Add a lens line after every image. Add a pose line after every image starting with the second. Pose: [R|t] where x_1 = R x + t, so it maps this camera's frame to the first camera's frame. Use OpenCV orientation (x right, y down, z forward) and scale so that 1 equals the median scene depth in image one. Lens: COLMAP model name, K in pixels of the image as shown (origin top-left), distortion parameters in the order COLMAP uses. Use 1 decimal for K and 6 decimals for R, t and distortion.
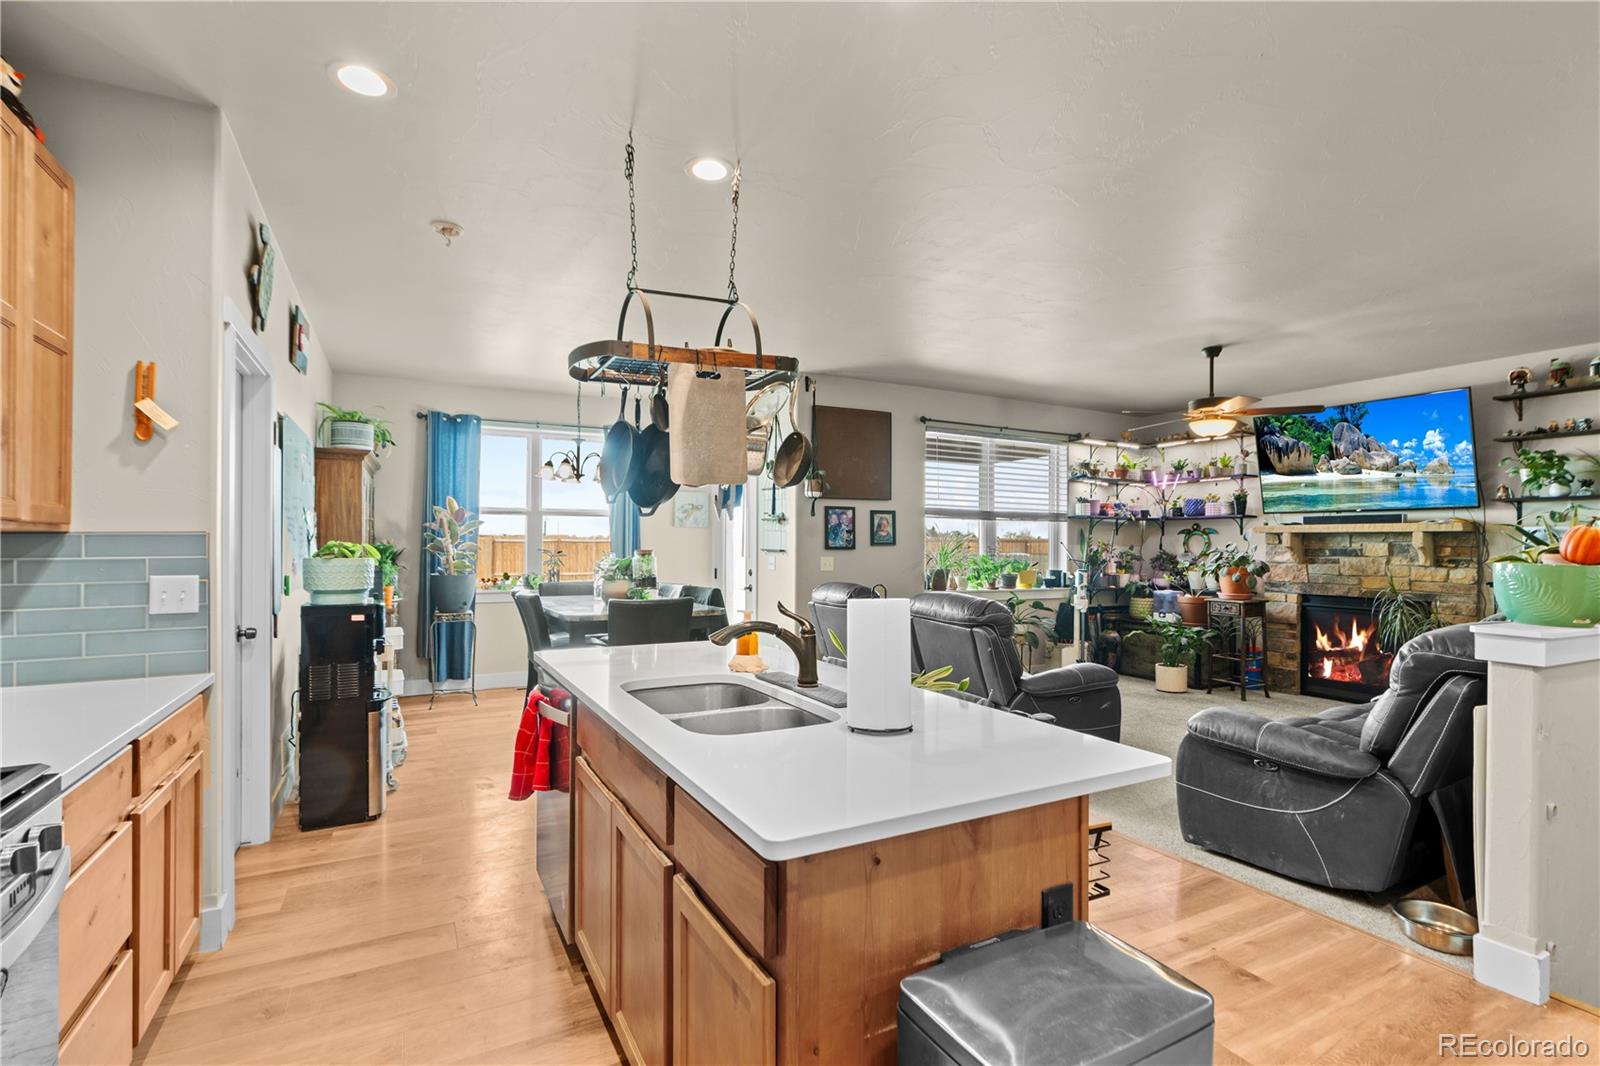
lens RADIAL K [[727.5, 0, 801.9], [0, 727.5, 534.3], [0, 0, 1]] dist [-0.011087, 0.005124]
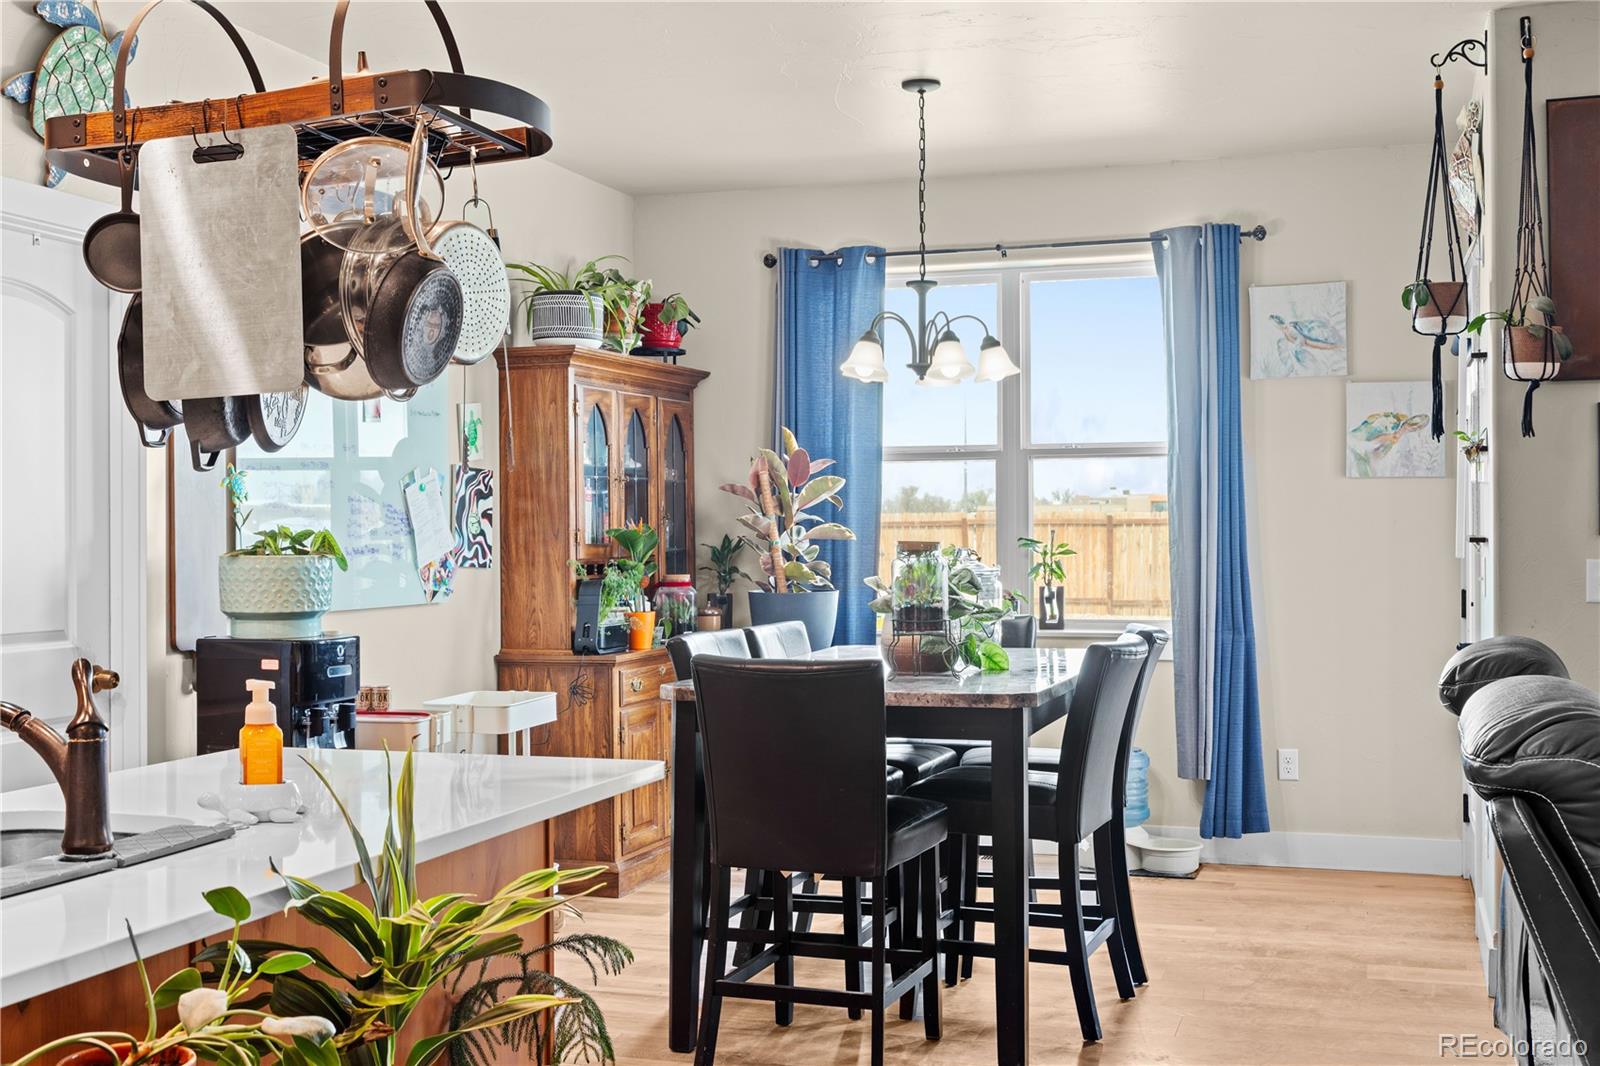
lens RADIAL K [[1809.4, 0, 855.1], [0, 1809.4, 502.4], [0, 0, 1]] dist [0.035570, 0.000000]
pose [[0.713855, -0.017221, -0.700082, 0.353411], [0.018421, 0.999813, -0.005811, 0.004428], [0.700051, -0.008748, 0.714039, 0.175336]]
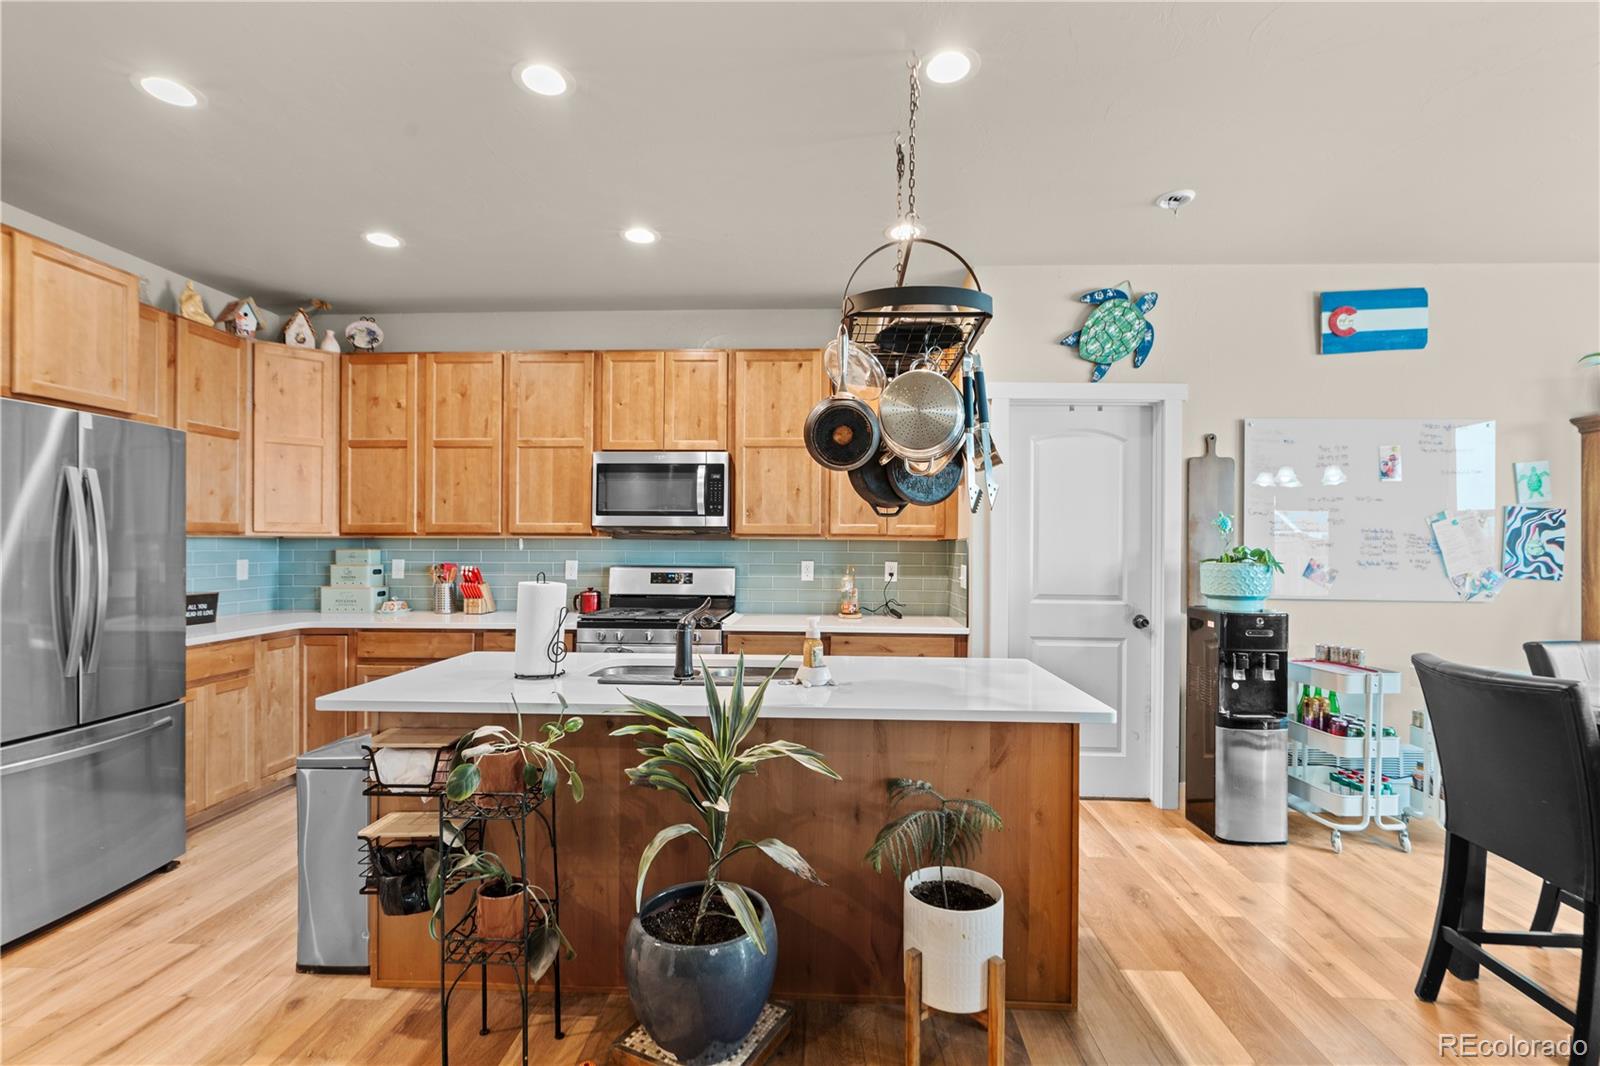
lens RADIAL K [[727.5, 0, 816.5], [0, 727.5, 546.5], [0, 0, 1]] dist [-0.011087, 0.005124]
pose [[-0.508338, 0.002222, -0.861155, 0.261384], [0.001734, 0.999997, 0.001557, 0.004004], [0.861156, -0.000702, -0.508341, 0.554733]]
